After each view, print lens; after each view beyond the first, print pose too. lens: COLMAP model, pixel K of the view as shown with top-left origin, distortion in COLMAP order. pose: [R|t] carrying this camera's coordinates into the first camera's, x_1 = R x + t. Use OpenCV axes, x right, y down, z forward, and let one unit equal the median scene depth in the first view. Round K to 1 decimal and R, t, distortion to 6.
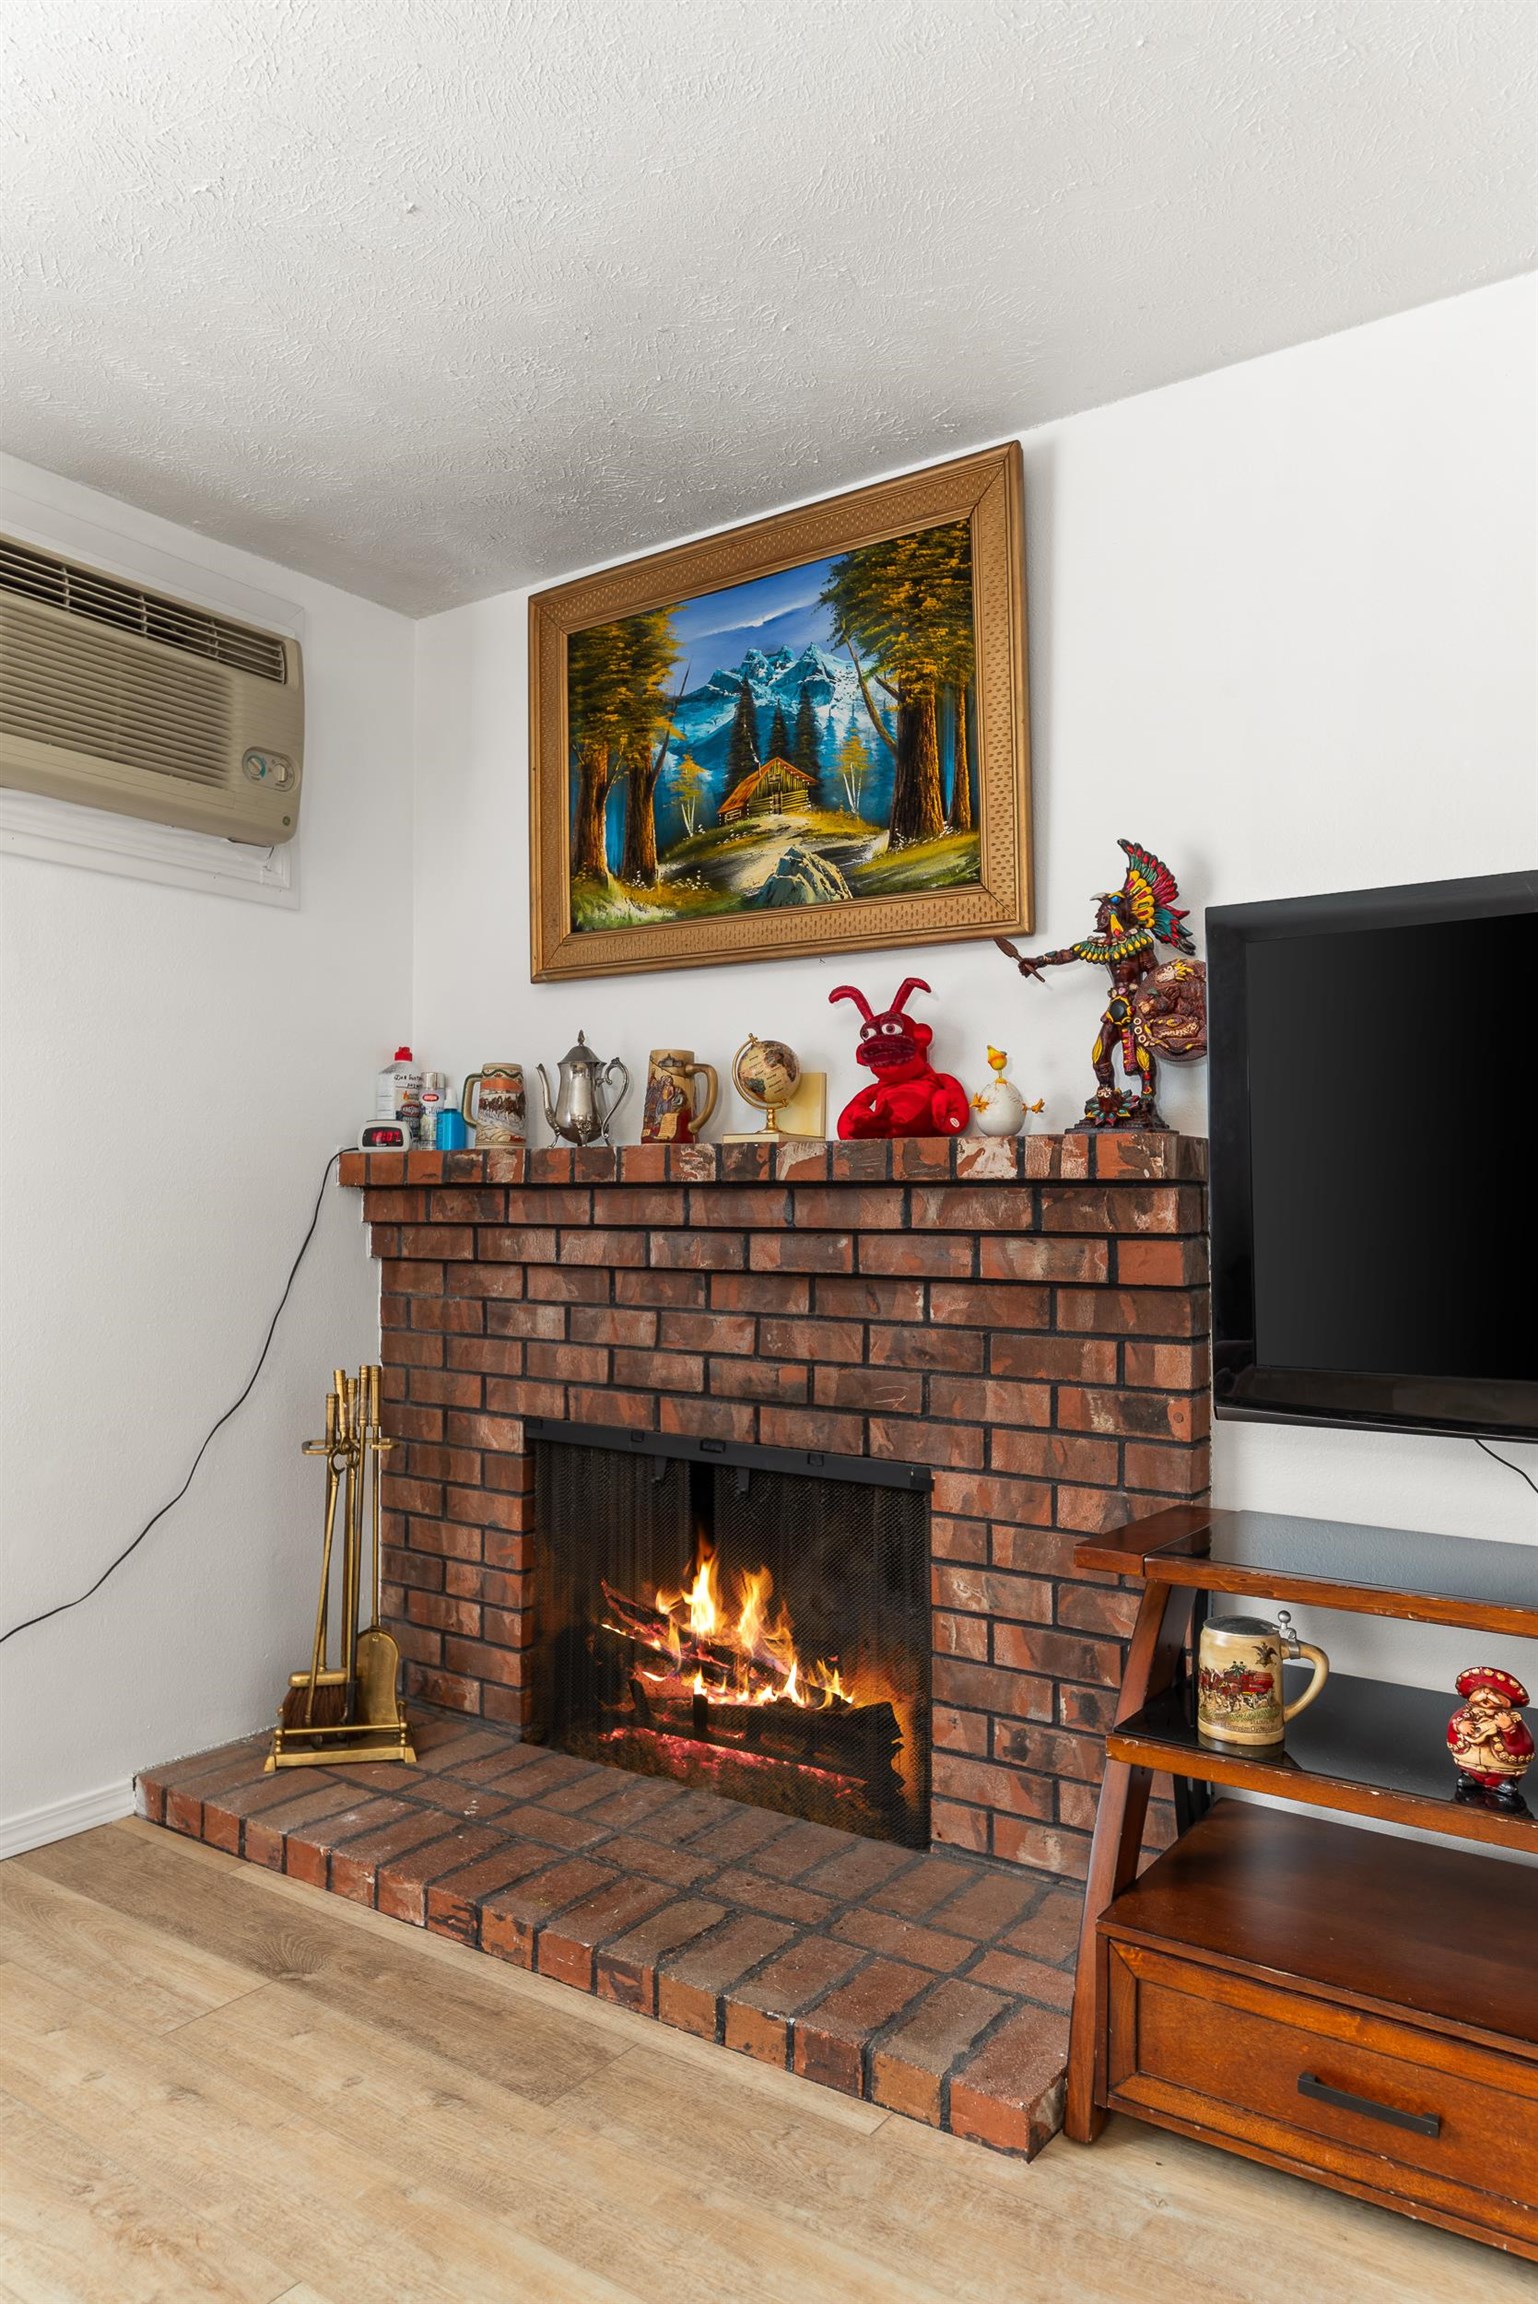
lens RADIAL K [[1890.1, 0, 774.4], [0, 1890.1, 1139.4], [0, 0, 1]] dist [-0.003175, 0.001784]
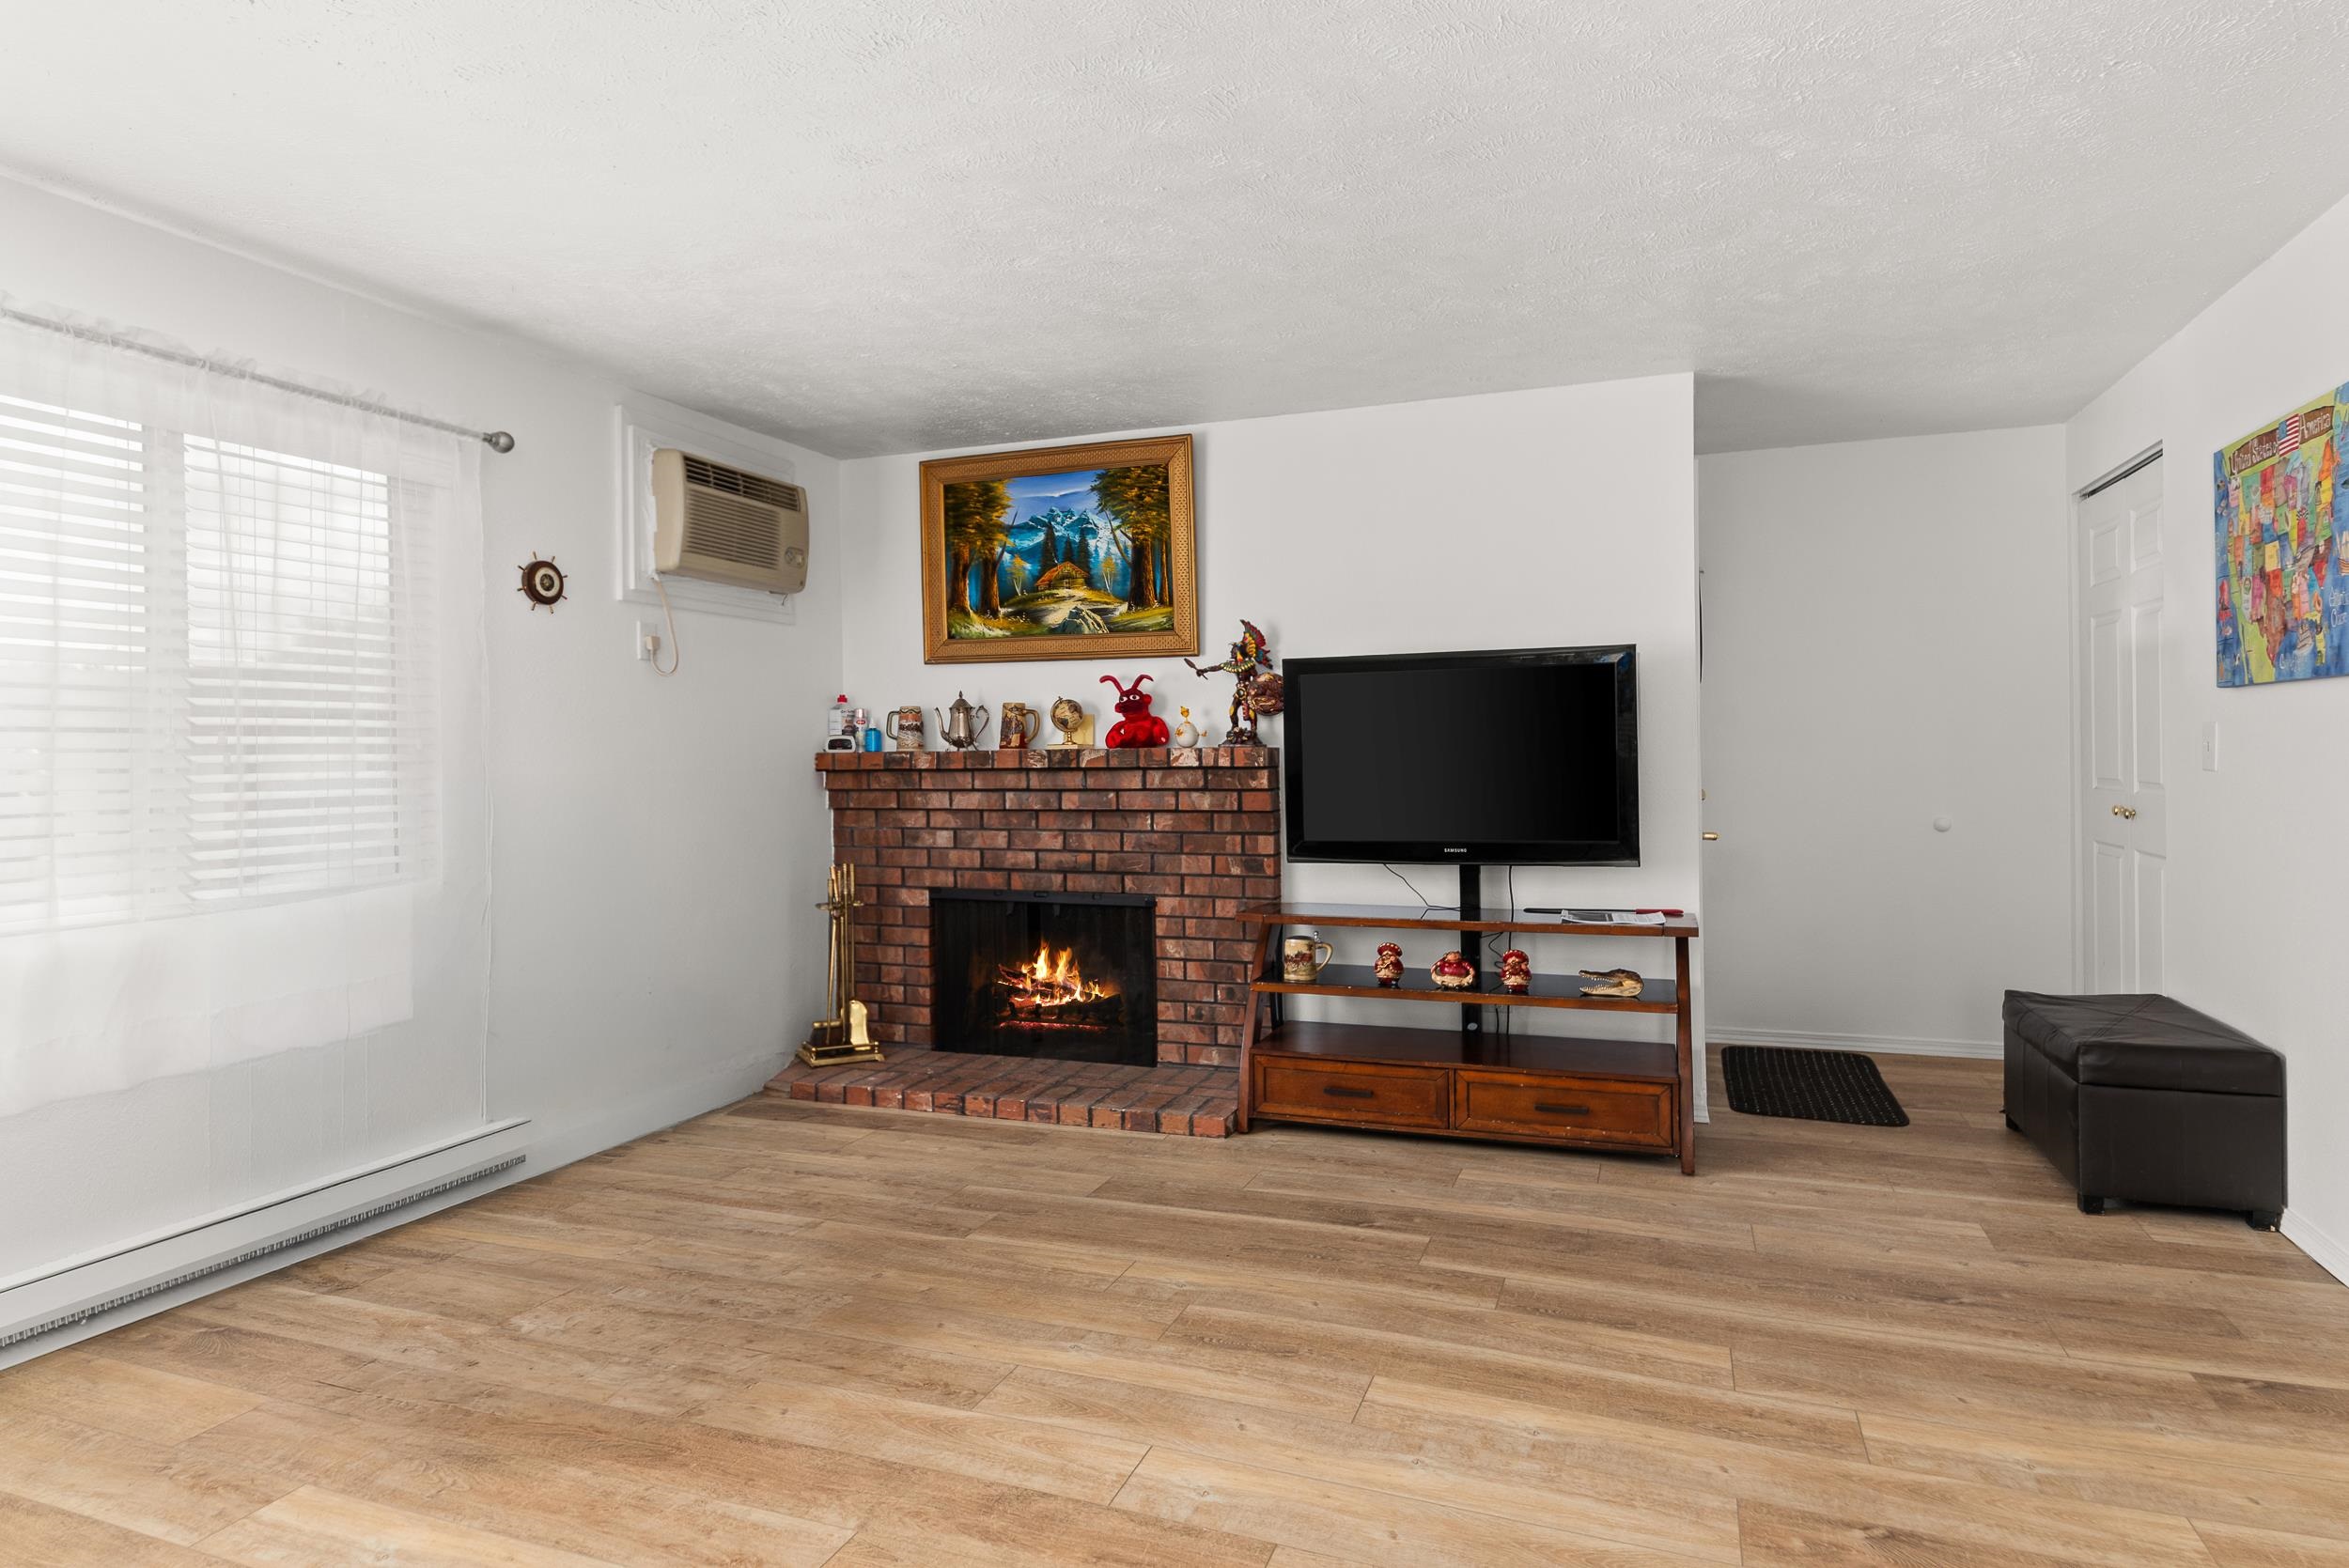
lens RADIAL K [[1241.2, 0, 1174.5], [0, 1241.2, 784.0], [0, 0, 1]] dist [-0.001220, -0.000547]
pose [[0.985180, -0.021200, 0.170210, -0.128912], [0.012979, 0.998701, 0.049267, -0.026379], [-0.171033, -0.046328, 0.984176, -0.396355]]
